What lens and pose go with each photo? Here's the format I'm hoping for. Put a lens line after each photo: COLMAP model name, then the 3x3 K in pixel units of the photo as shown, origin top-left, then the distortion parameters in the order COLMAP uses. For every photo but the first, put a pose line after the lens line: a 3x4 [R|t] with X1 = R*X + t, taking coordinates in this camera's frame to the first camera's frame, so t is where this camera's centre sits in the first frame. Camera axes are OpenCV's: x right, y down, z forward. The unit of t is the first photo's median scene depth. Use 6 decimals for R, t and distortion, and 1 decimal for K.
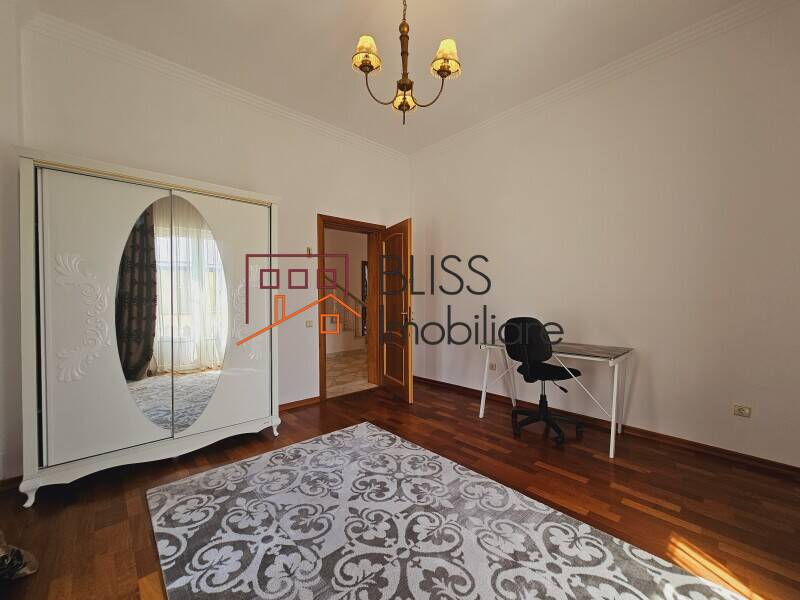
lens RADIAL K [[325.9, 0, 400.0], [0, 325.9, 300.0], [0, 0, 1]] dist [-0.000073, -0.000007]
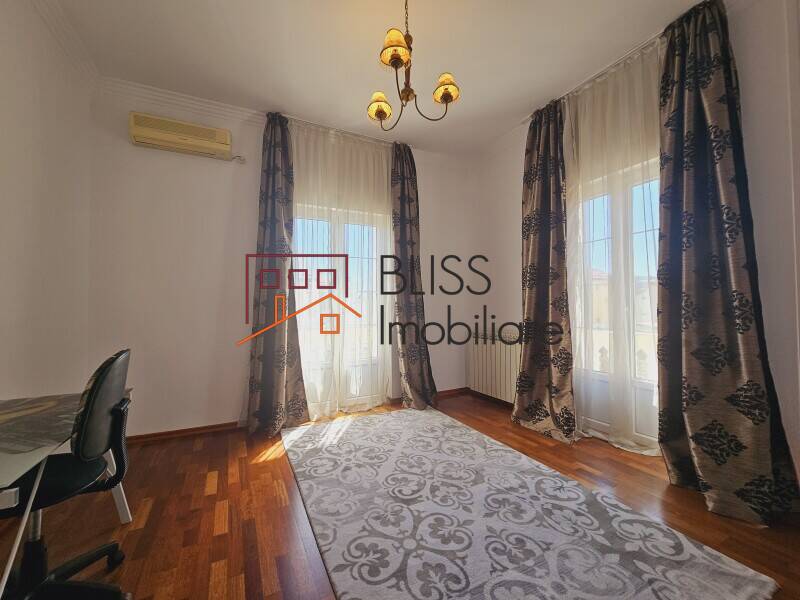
lens RADIAL K [[325.9, 0, 400.0], [0, 325.9, 300.0], [0, 0, 1]] dist [-0.000073, -0.000007]
pose [[-0.962577, 0.020868, 0.270204, -0.240812], [0.016962, 0.999715, -0.016784, -0.011081], [-0.270478, -0.011573, -0.962657, 2.149006]]
